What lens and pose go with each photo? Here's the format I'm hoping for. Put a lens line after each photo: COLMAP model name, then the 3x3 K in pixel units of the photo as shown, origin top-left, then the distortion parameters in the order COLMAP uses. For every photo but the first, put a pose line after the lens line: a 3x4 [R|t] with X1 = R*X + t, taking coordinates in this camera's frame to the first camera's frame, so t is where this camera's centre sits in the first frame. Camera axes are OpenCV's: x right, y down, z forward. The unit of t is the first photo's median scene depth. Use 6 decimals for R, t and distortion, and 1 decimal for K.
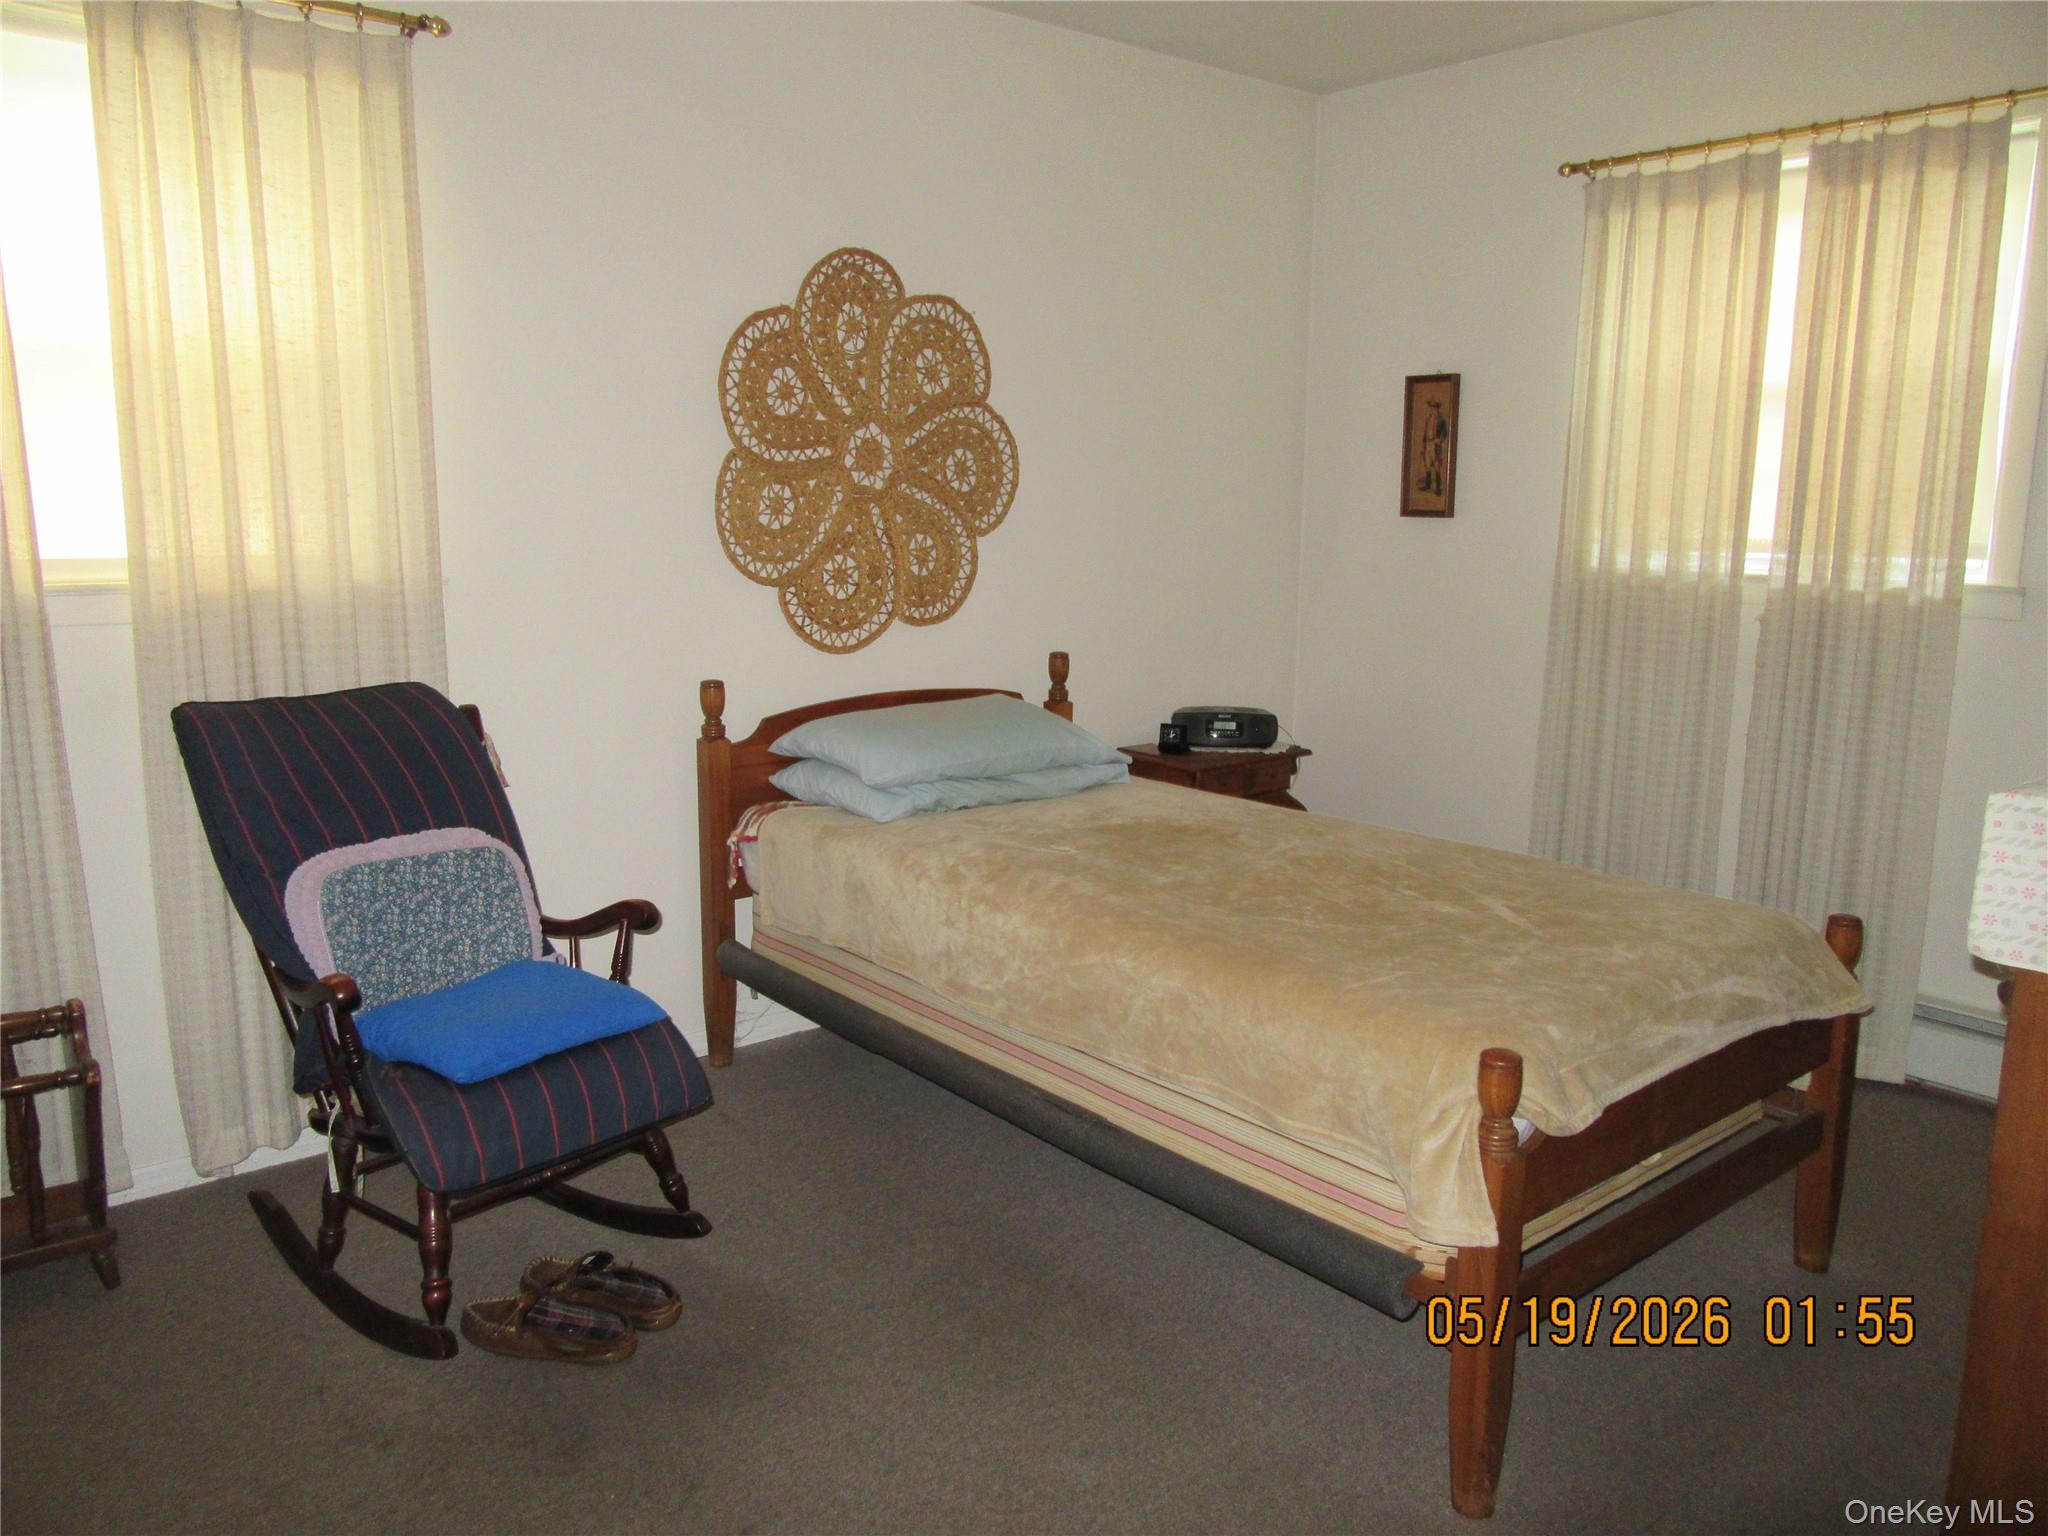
lens RADIAL K [[1523.2, 0, 1022.5], [0, 1523.2, 769.3], [0, 0, 1]] dist [-0.006504, 0.012352]
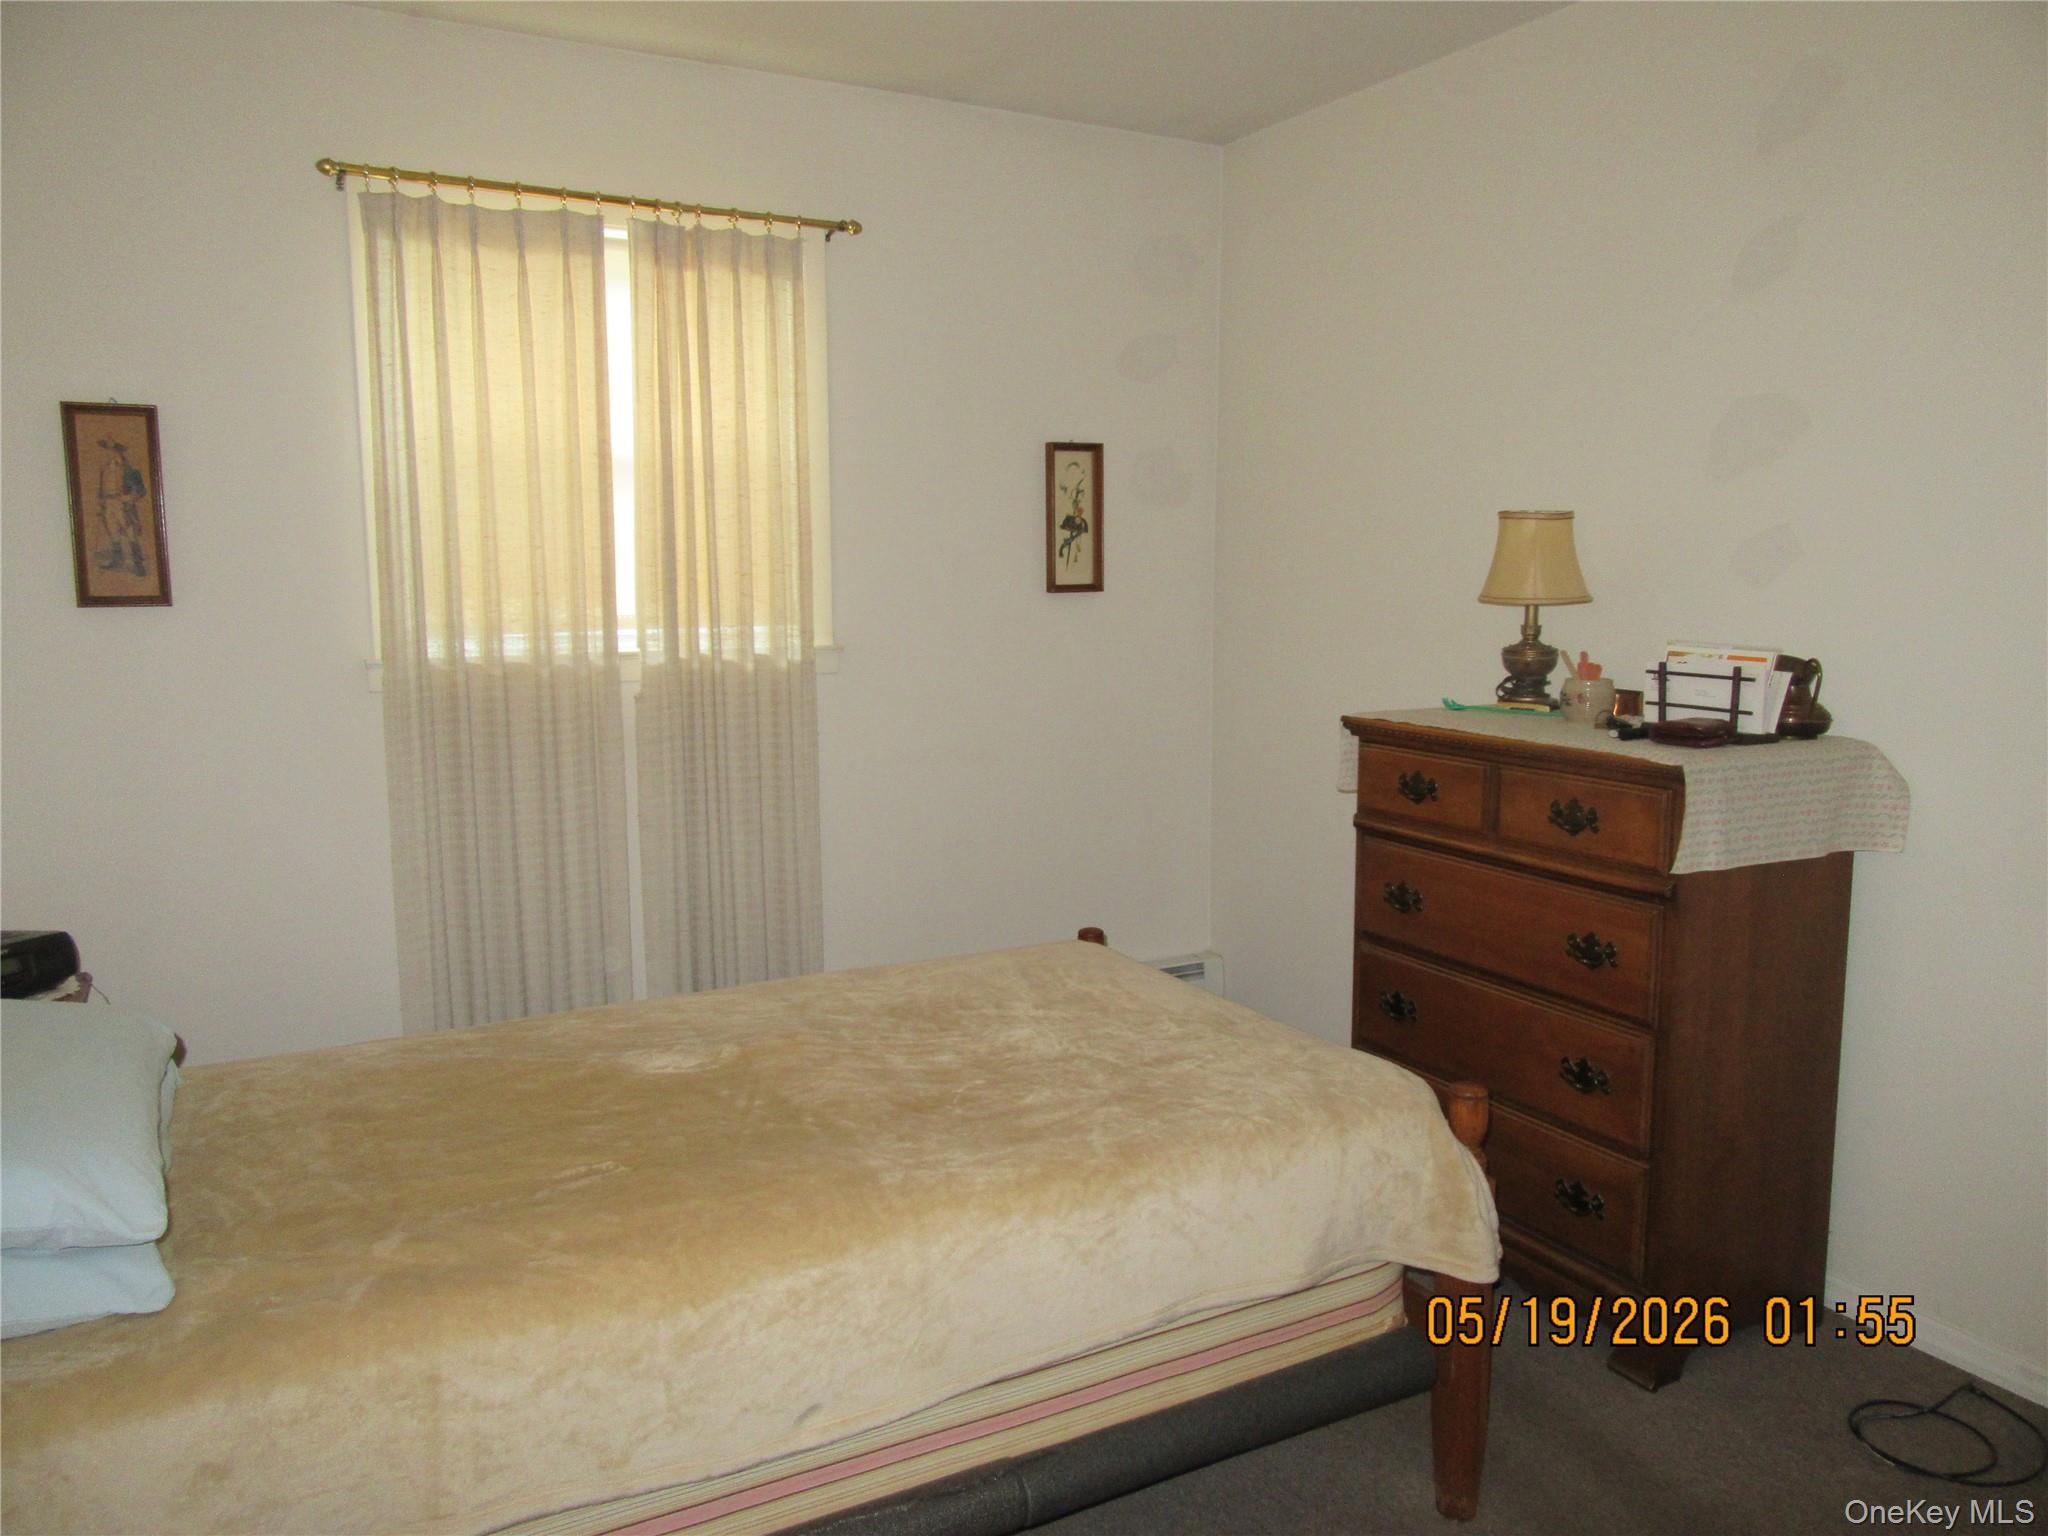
lens RADIAL K [[1523.2, 0, 1030.5], [0, 1523.2, 767.1], [0, 0, 1]] dist [-0.006504, 0.012352]
pose [[0.198108, -0.136603, 0.970615, -0.414940], [0.179497, 0.978551, 0.101084, -0.108808], [-0.963605, 0.154196, 0.218379, 0.557066]]
